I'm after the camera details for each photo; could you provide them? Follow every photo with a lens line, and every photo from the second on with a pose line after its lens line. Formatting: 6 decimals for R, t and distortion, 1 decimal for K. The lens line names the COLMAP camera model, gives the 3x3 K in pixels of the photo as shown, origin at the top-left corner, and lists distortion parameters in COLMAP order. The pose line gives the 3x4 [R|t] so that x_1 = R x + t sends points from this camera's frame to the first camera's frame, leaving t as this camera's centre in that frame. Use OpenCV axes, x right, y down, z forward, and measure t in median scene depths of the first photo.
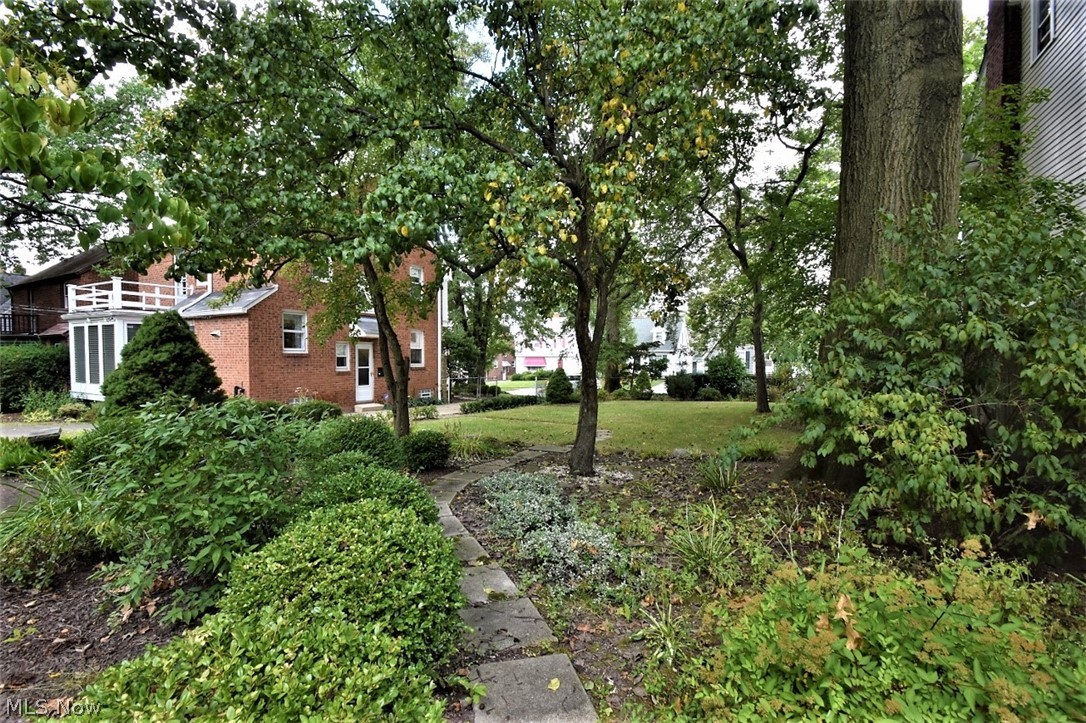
lens RADIAL K [[499.1, 0, 540.6], [0, 499.1, 377.0], [0, 0, 1]] dist [-0.004959, -0.000977]
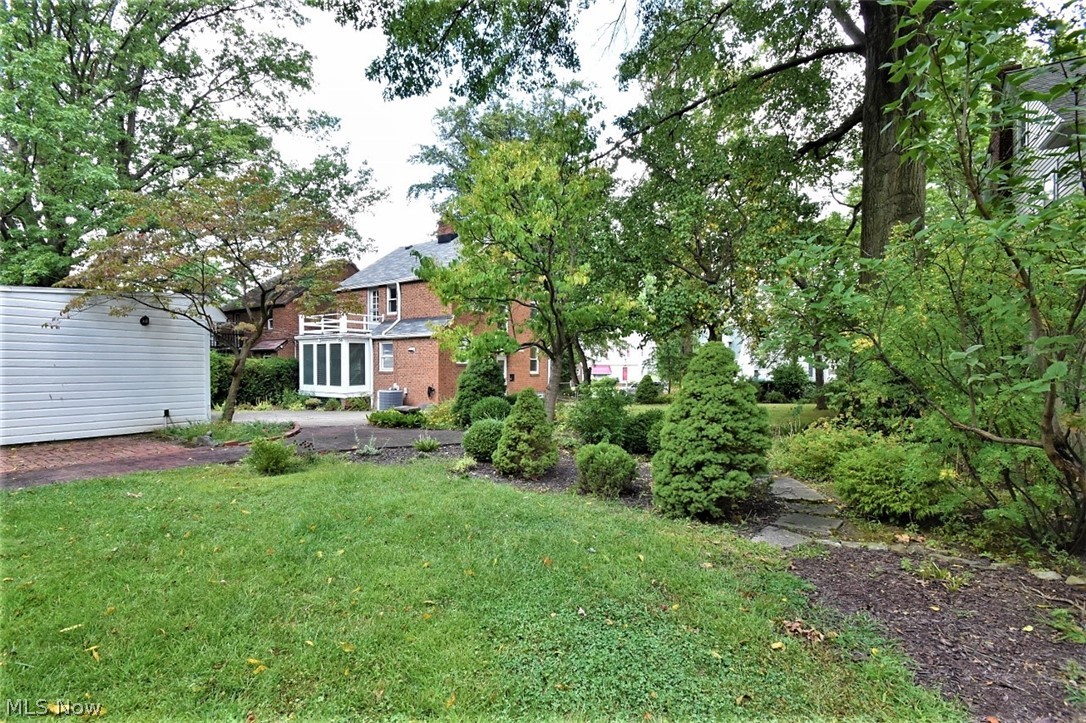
lens RADIAL K [[472.9, 0, 543.0], [0, 472.9, 361.5], [0, 0, 1]] dist [-0.001578, -0.000177]
pose [[0.993061, -0.000585, -0.117600, -0.108994], [-0.005030, 0.998861, -0.047444, 0.006913], [0.117493, 0.047706, 0.991927, -0.252828]]
